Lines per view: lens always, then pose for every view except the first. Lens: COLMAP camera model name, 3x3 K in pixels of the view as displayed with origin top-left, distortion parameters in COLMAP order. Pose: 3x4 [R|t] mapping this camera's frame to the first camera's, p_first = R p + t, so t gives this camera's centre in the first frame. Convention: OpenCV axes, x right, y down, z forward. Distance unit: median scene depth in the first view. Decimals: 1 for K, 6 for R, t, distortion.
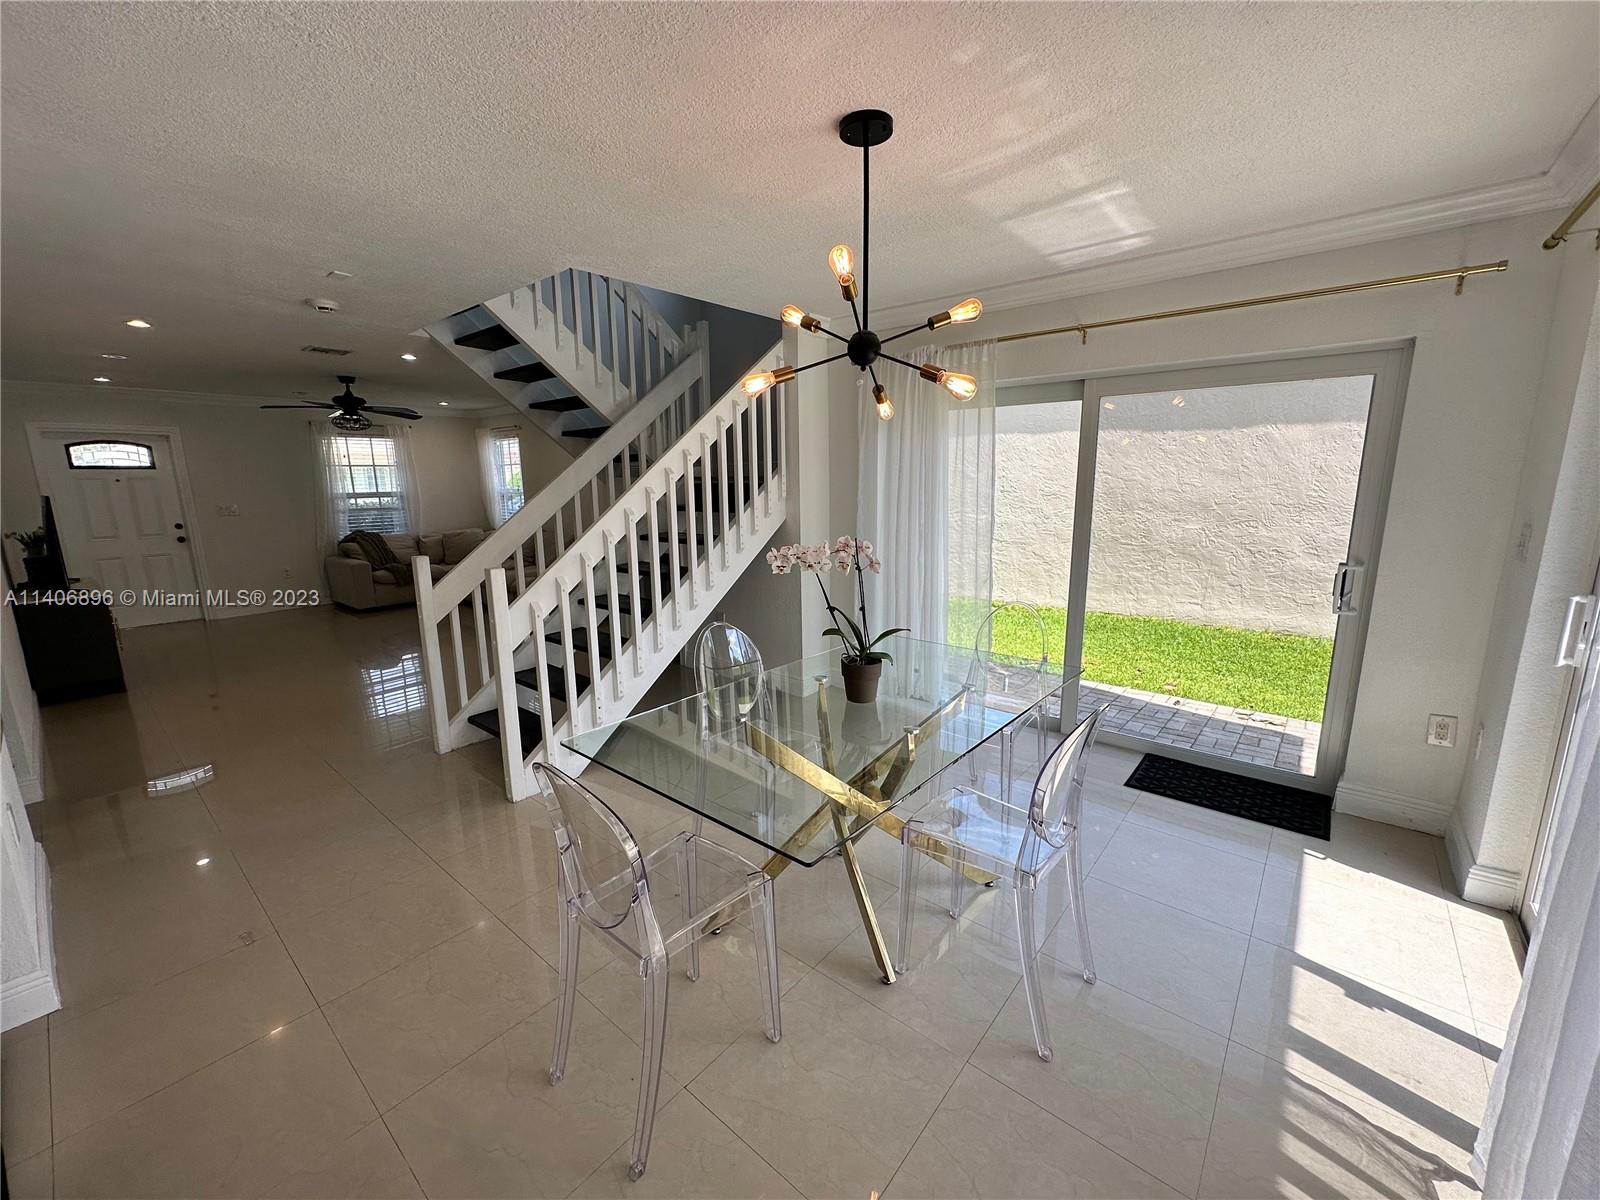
lens RADIAL K [[641.5, 0, 802.4], [0, 641.5, 603.1], [0, 0, 1]] dist [-0.000191, 0.000476]
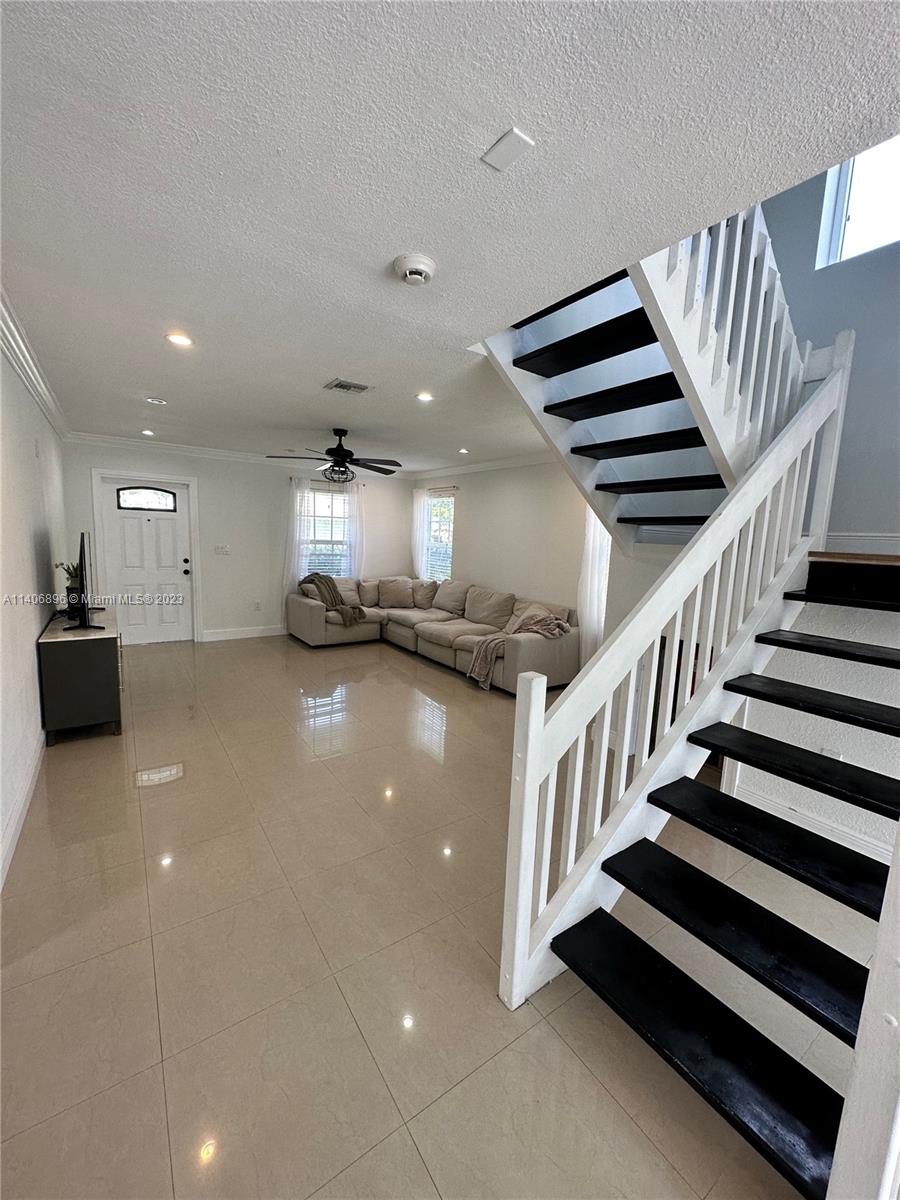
lens RADIAL K [[481.2, 0, 447.4], [0, 481.2, 598.4], [0, 0, 1]] dist [-0.000191, 0.000476]
pose [[0.961312, 0.086287, -0.261600, -0.281937], [-0.103299, 0.993292, -0.051965, -0.056421], [0.255361, 0.076978, 0.963776, 0.284944]]
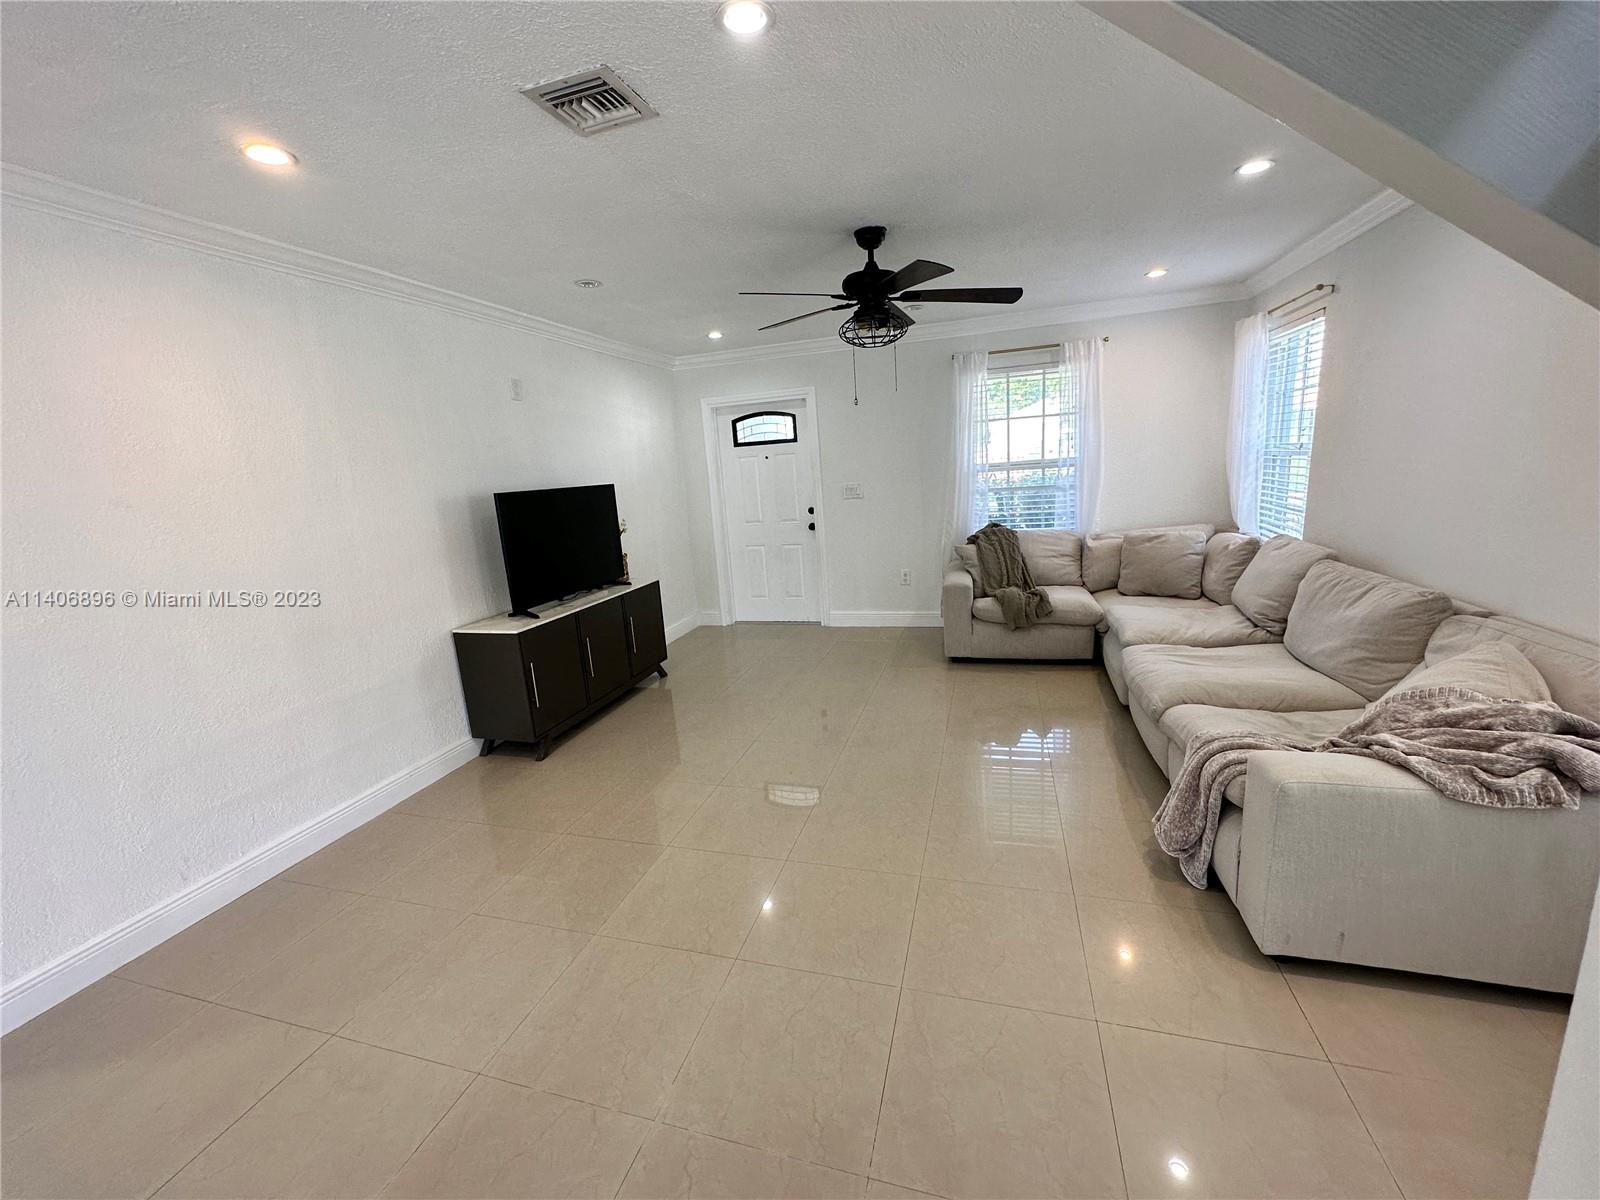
lens RADIAL K [[641.5, 0, 805.4], [0, 641.5, 595.2], [0, 0, 1]] dist [-0.000191, 0.000476]
pose [[0.395616, 0.169591, -0.902622, -0.218677], [-0.113727, 0.984285, 0.135088, -0.125431], [0.911347, 0.049209, 0.408686, 0.674419]]
